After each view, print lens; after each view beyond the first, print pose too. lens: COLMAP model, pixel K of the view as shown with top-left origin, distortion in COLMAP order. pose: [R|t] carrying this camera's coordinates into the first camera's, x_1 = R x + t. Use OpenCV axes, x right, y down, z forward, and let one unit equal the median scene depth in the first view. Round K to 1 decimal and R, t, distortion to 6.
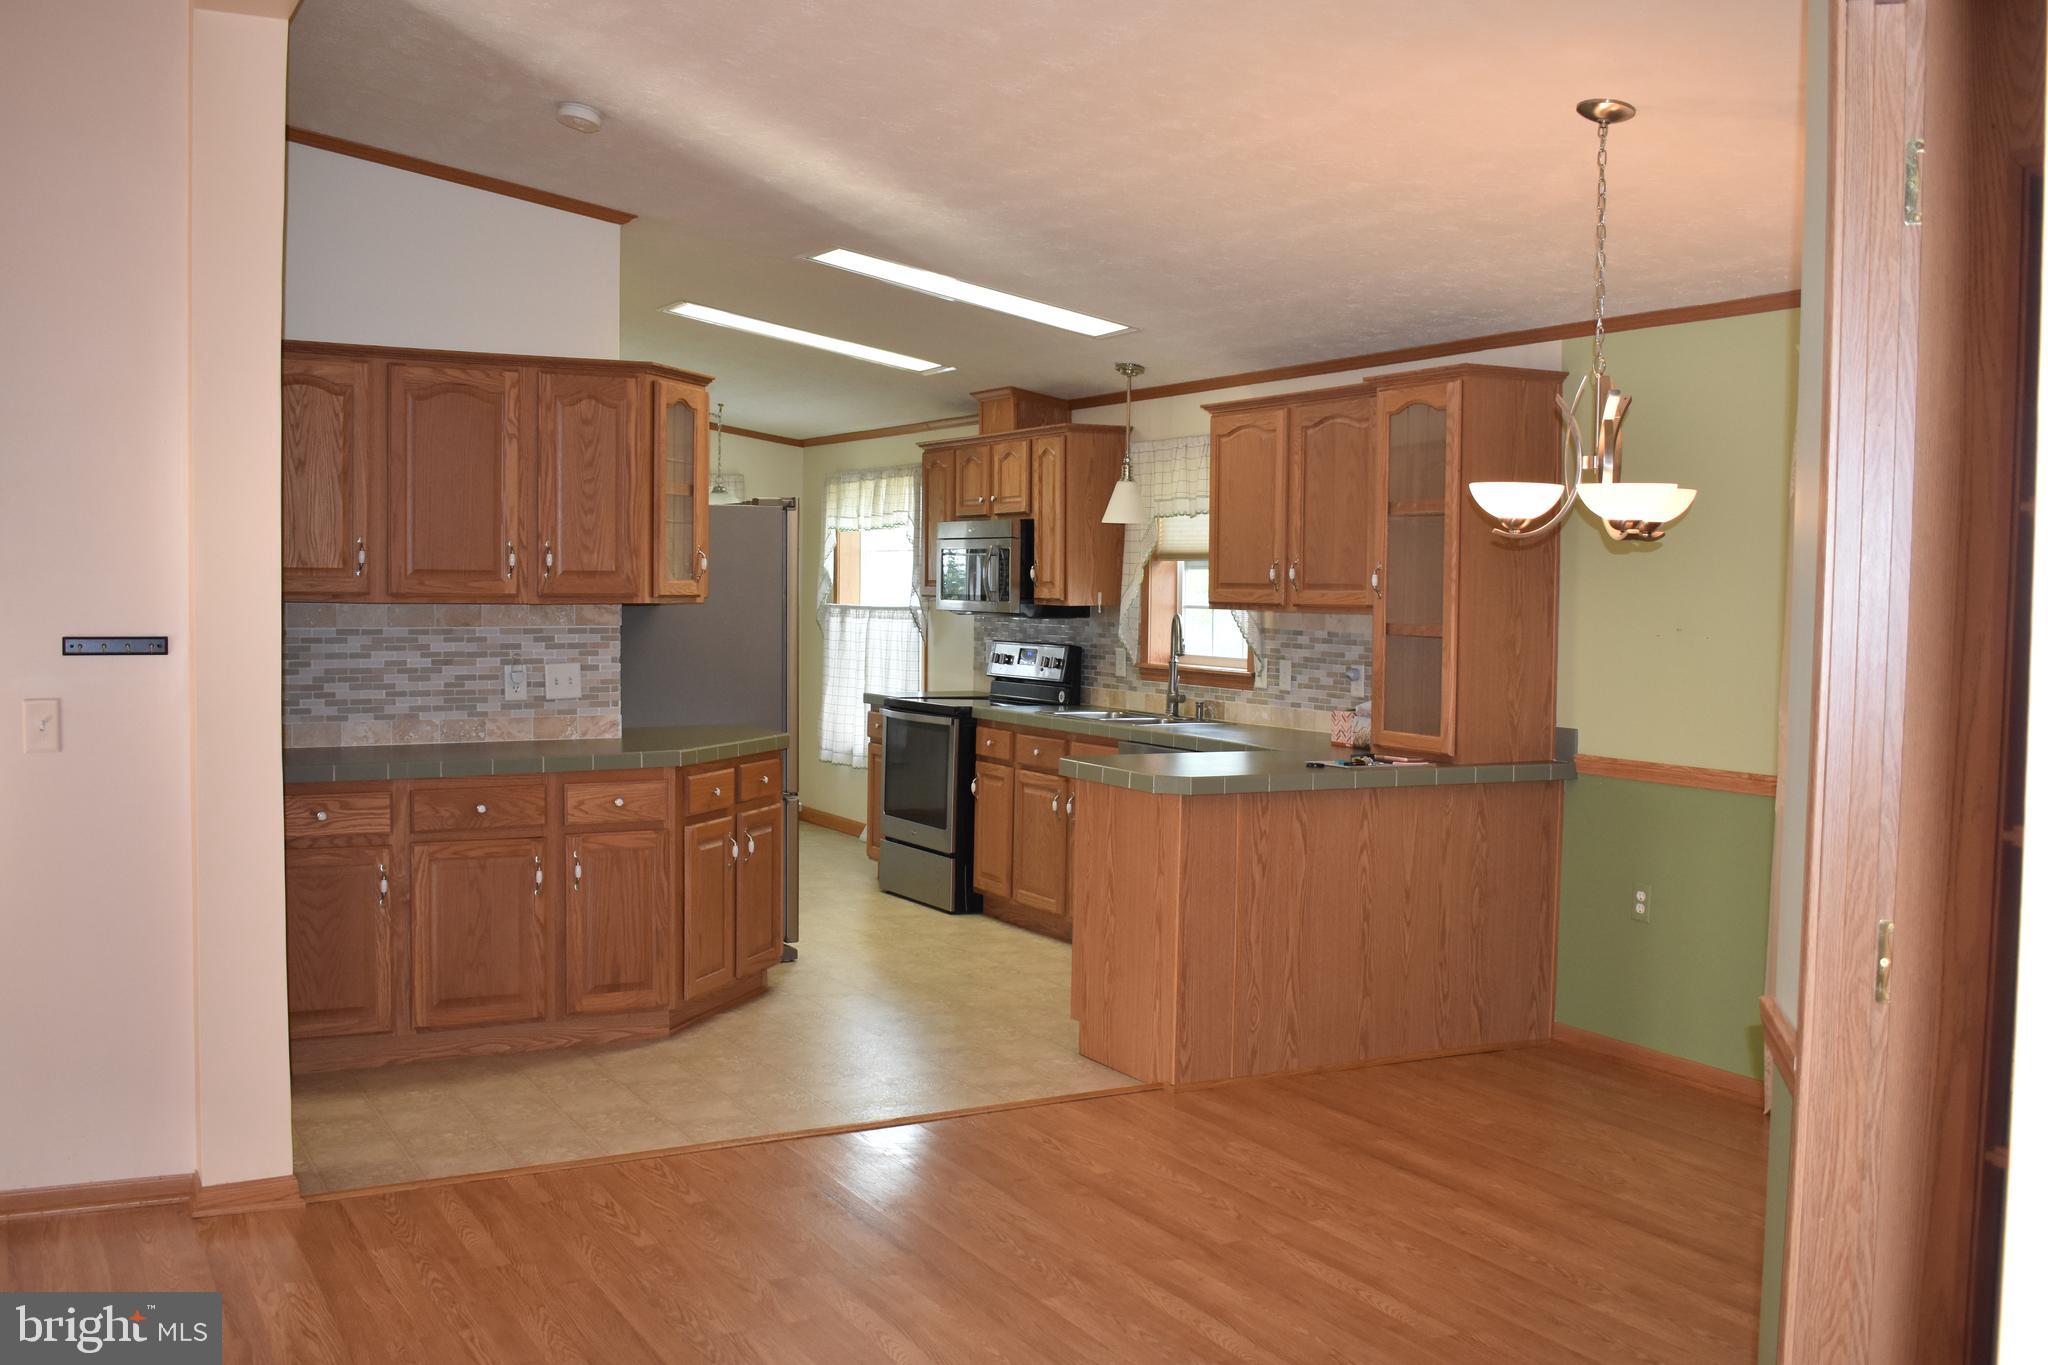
lens RADIAL K [[1955.2, 0, 1024.0], [0, 1955.2, 682.5], [0, 0, 1]] dist [-0.078272, 0.009006]
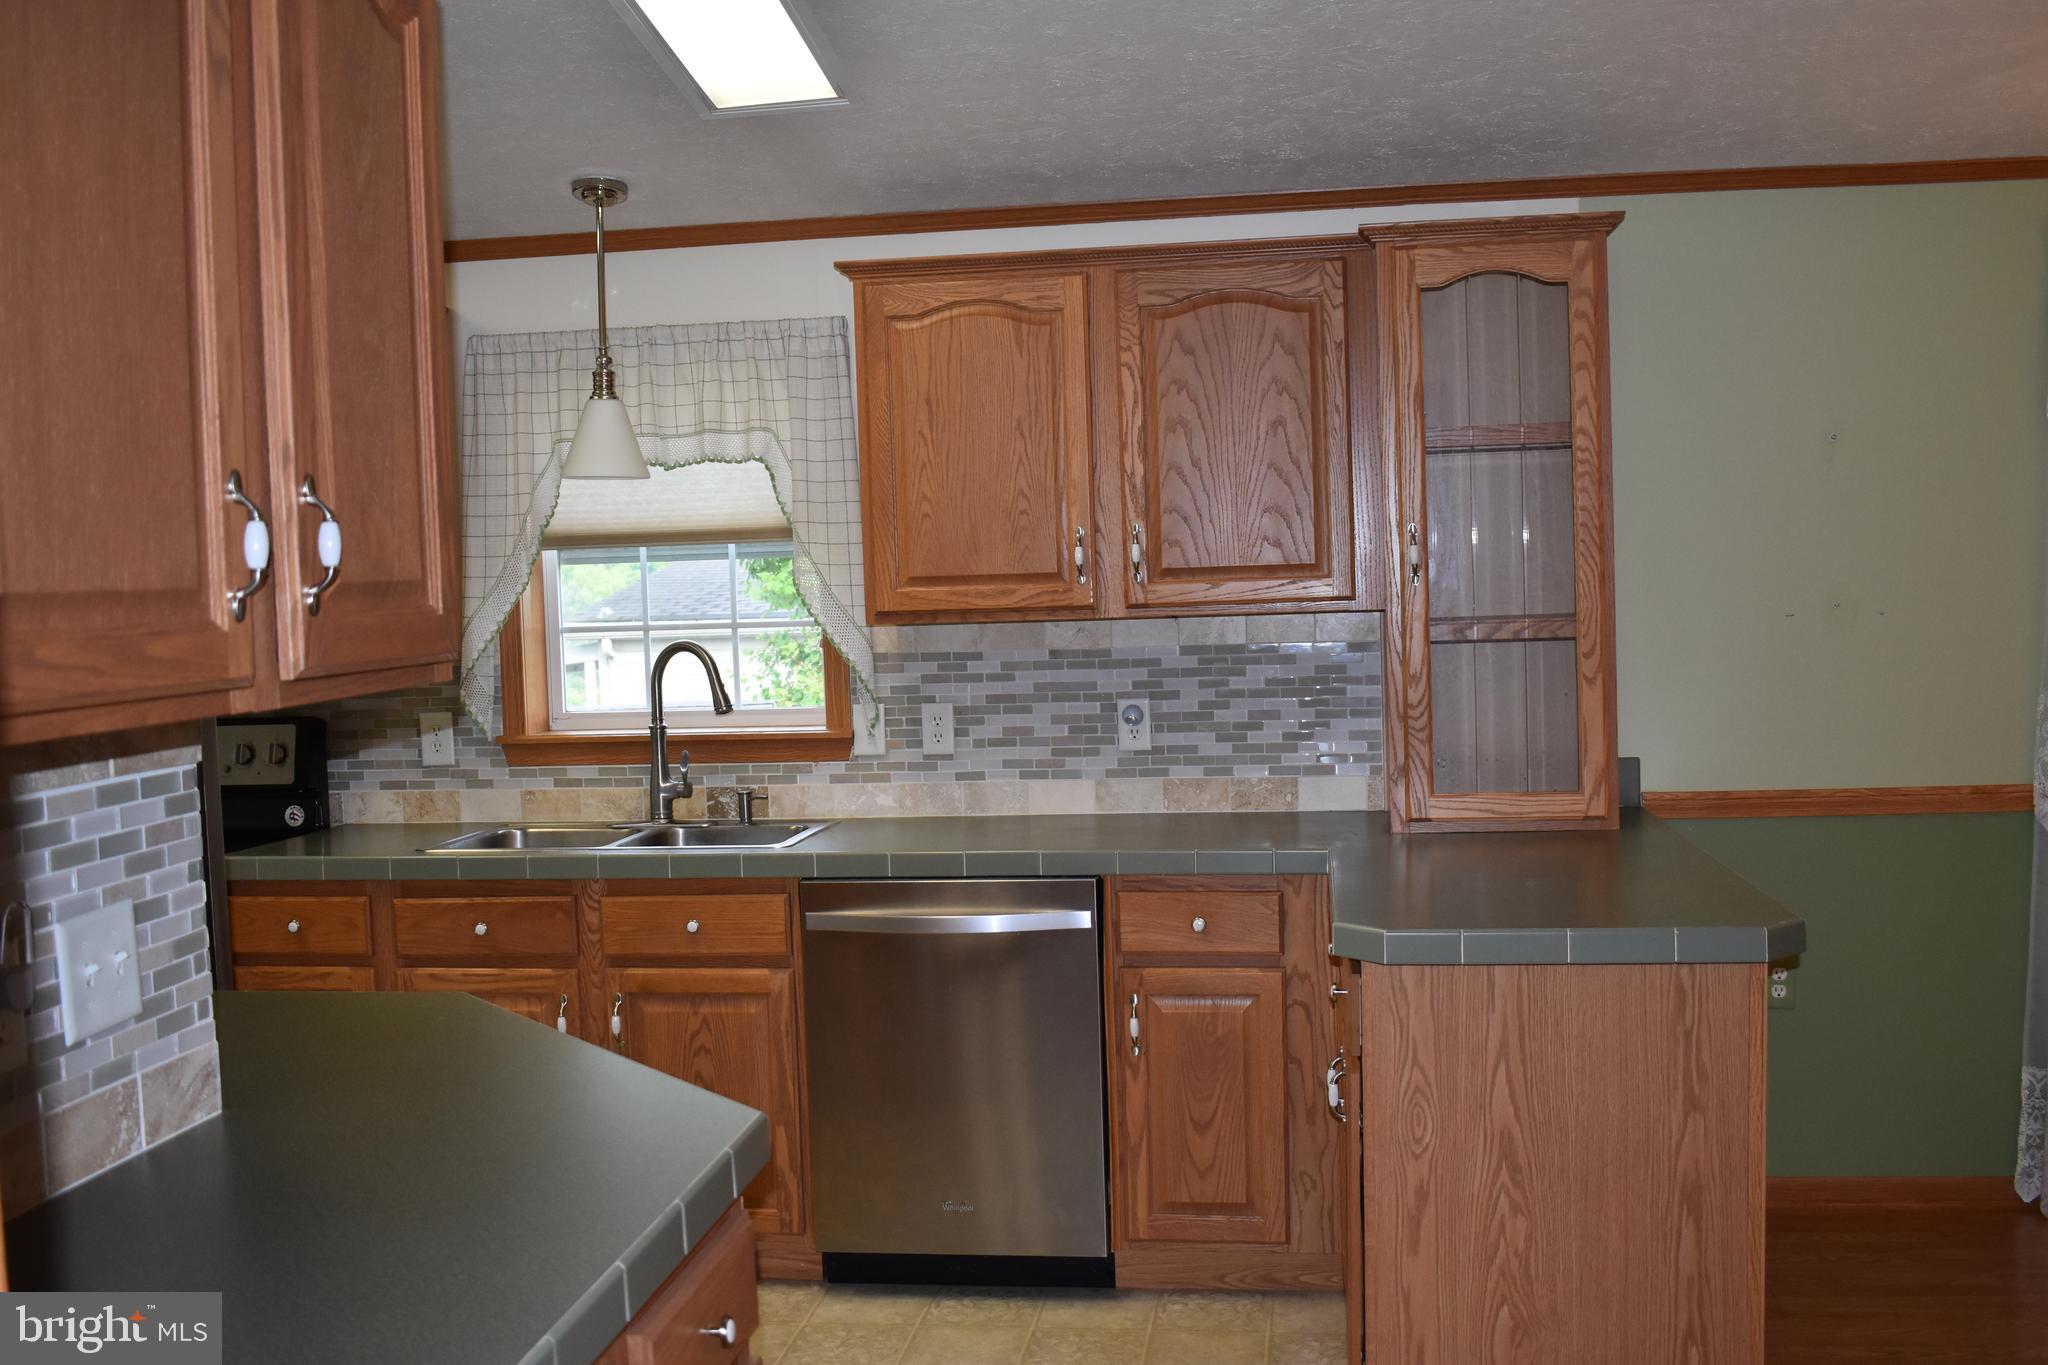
lens RADIAL K [[1955.2, 0, 1024.0], [0, 1955.2, 682.5], [0, 0, 1]] dist [-0.078272, 0.009006]
pose [[0.588210, -0.075854, 0.805143, -0.314053], [0.079484, 0.996194, 0.035786, -0.035167], [-0.804793, 0.042946, 0.592000, 0.587923]]
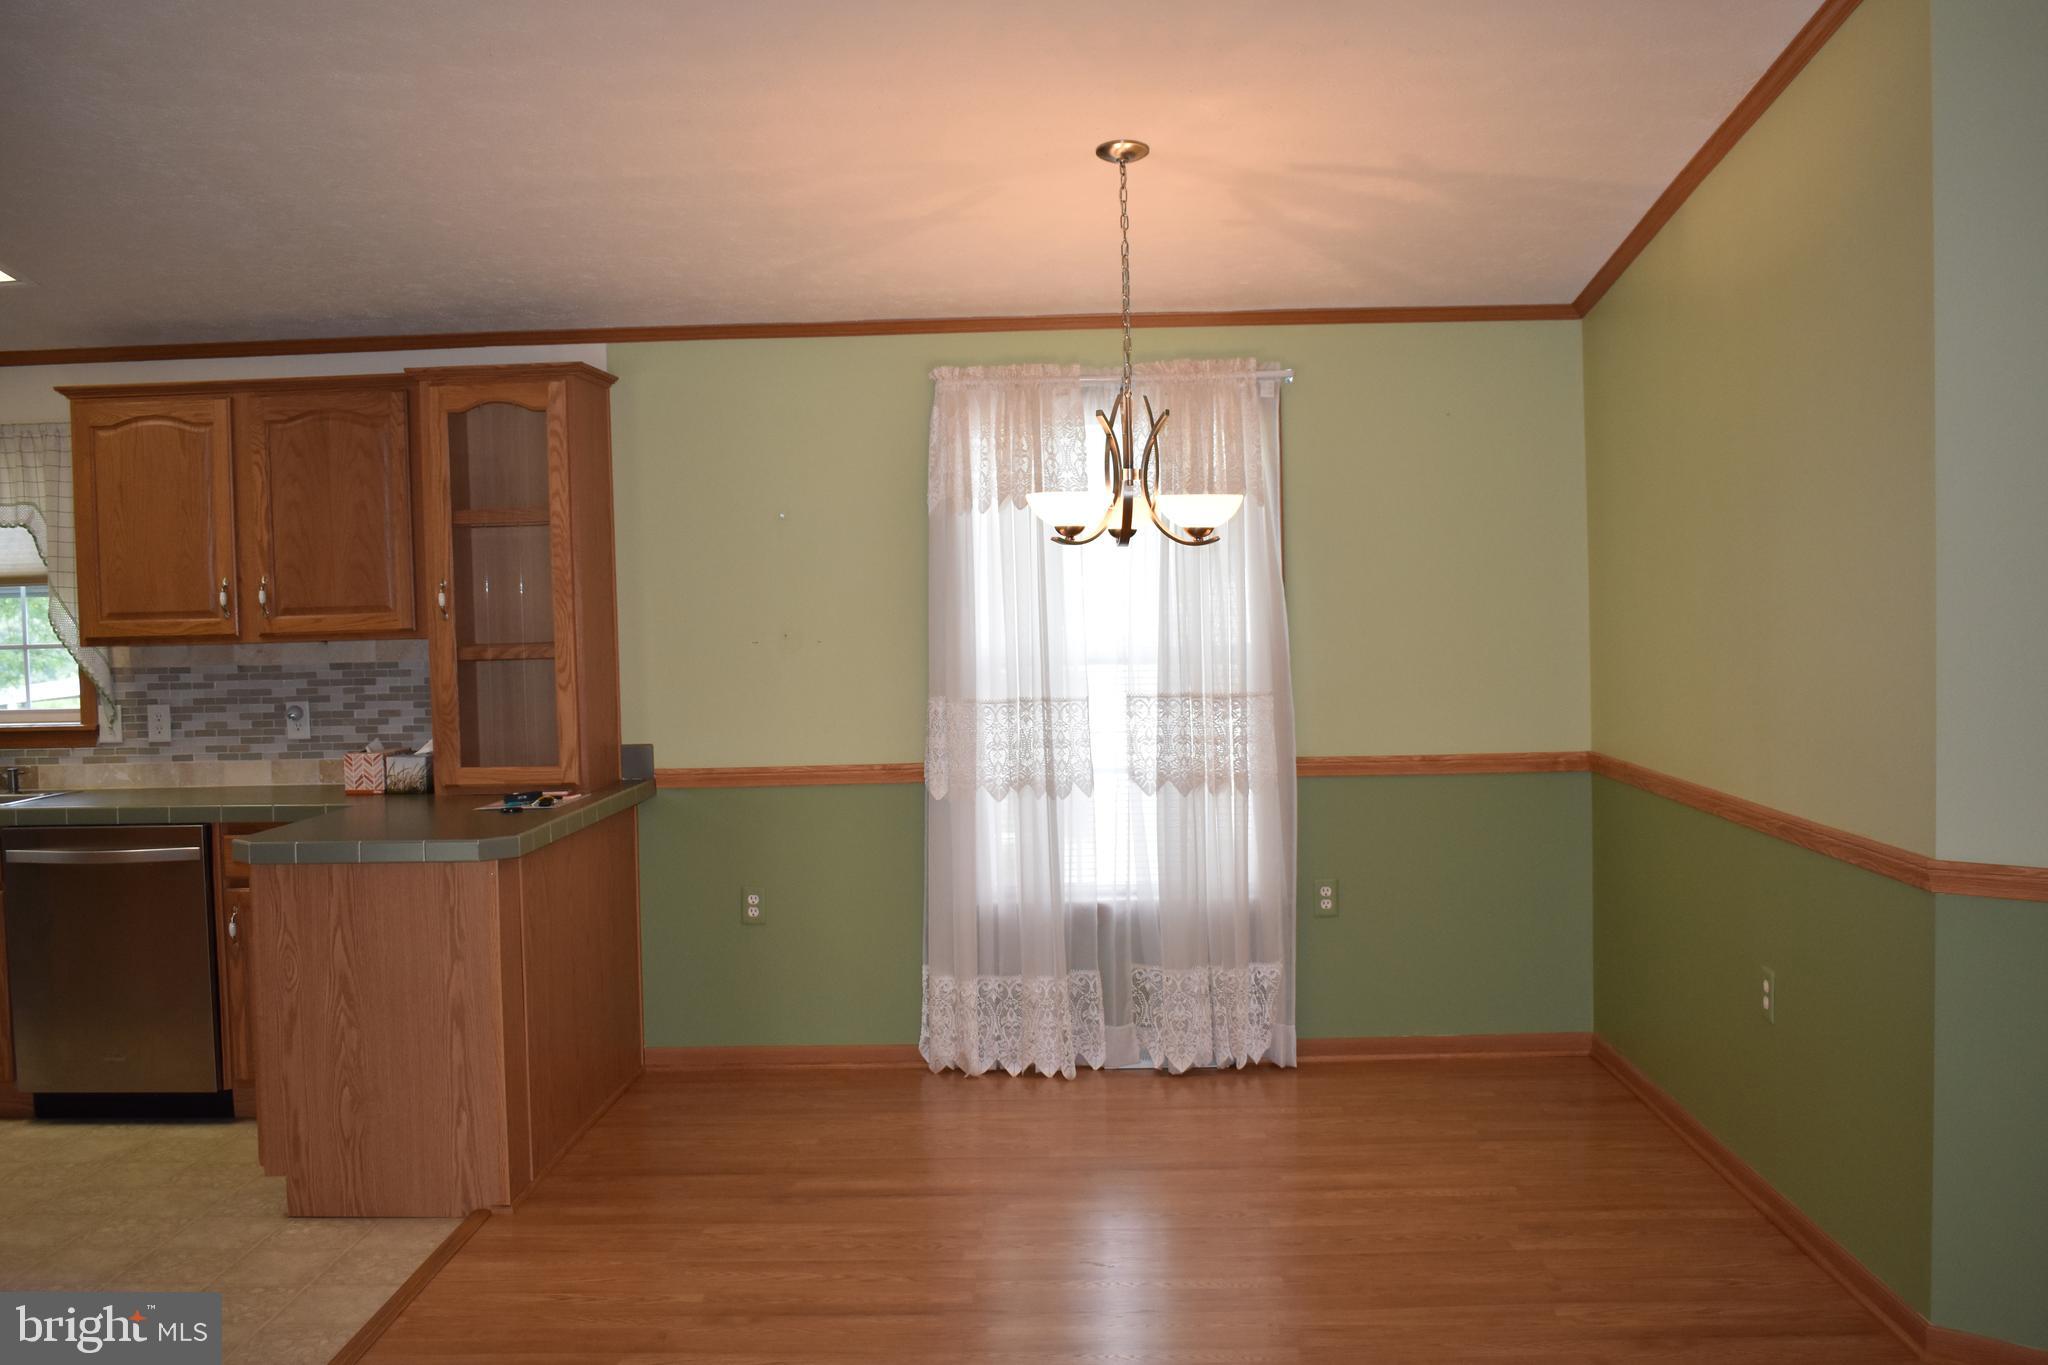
lens RADIAL K [[1955.2, 0, 1024.0], [0, 1955.2, 682.5], [0, 0, 1]] dist [-0.078272, 0.009006]
pose [[0.496176, -0.066103, 0.865702, -0.361634], [0.073307, 0.996727, 0.034092, -0.020498], [-0.865122, 0.046547, 0.499397, 0.267574]]
